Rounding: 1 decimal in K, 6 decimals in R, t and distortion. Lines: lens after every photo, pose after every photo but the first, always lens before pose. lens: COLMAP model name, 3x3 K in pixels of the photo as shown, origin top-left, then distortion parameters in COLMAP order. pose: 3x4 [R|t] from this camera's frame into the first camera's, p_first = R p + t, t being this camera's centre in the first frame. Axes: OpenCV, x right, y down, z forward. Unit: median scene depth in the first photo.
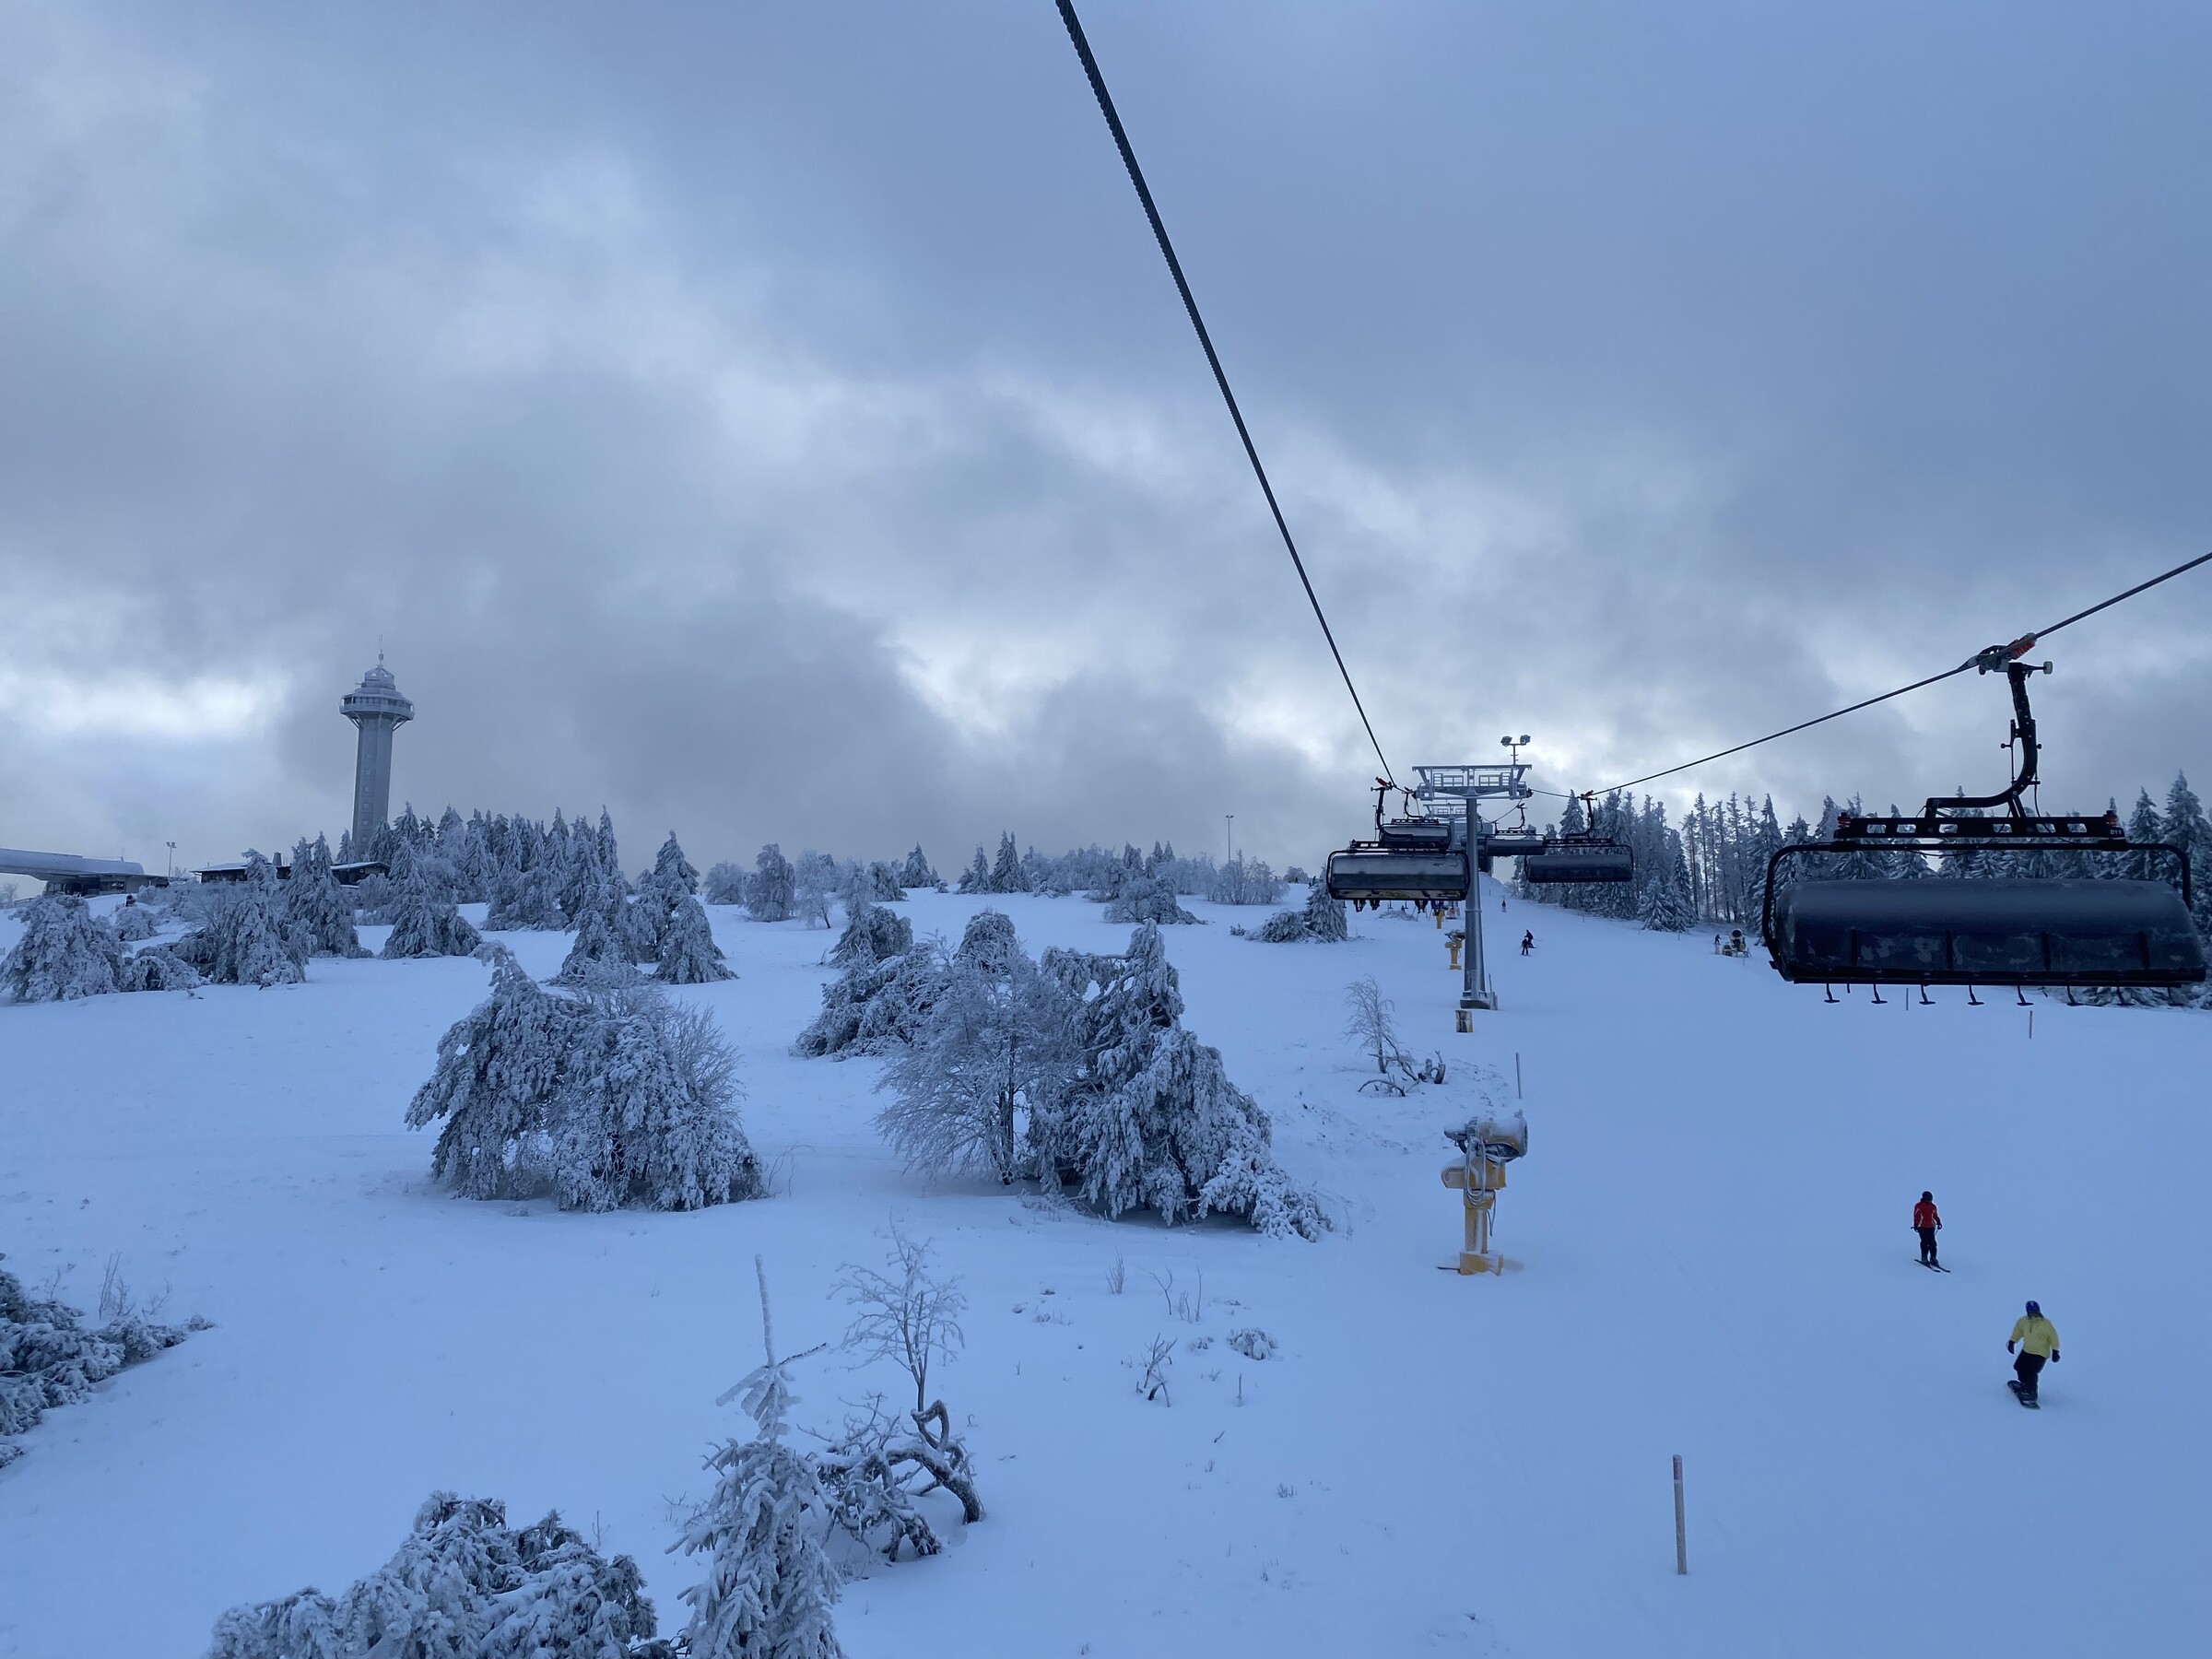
lens RADIAL K [[1791.3, 0, 1115.2], [0, 1791.3, 818.0], [0, 0, 1]] dist [0.012956, 0.001517]
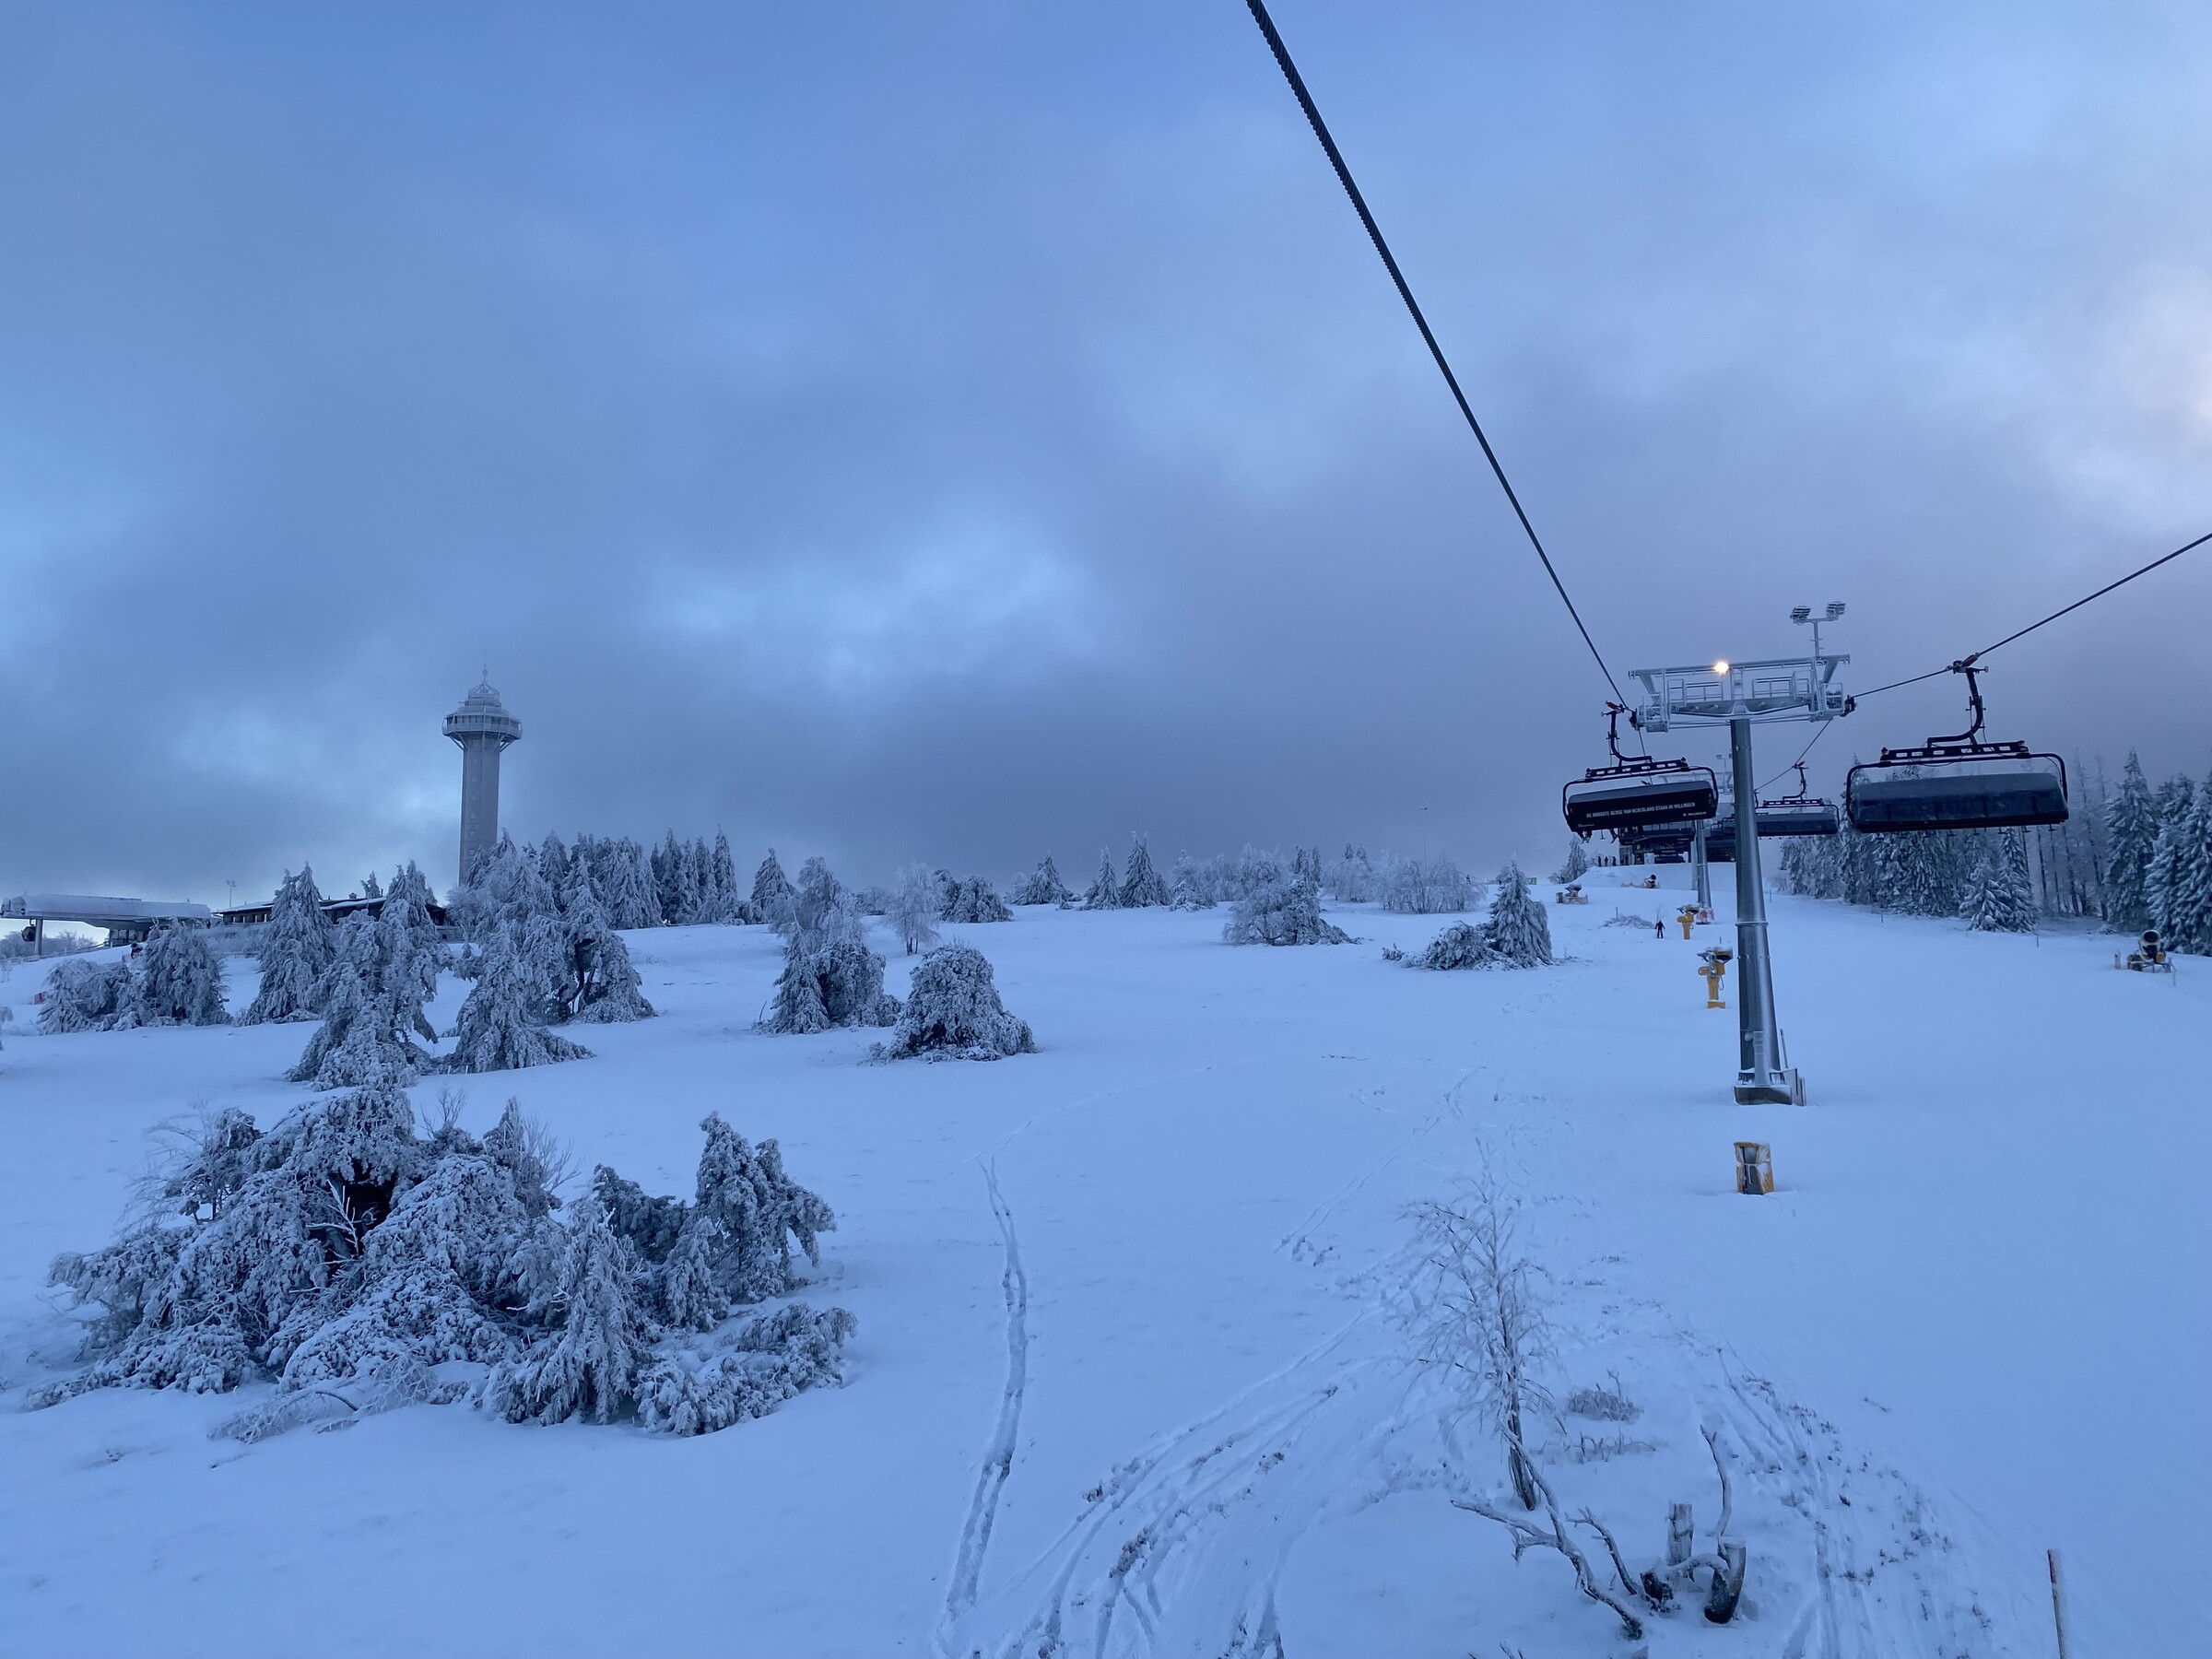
lens RADIAL K [[1791.3, 0, 1093.6], [0, 1791.3, 822.2], [0, 0, 1]] dist [0.012956, 0.001517]
pose [[0.989848, -0.038758, -0.136746, 0.050296], [0.038271, 0.999248, -0.006185, 0.010807], [0.136883, 0.000889, 0.990587, 0.281261]]
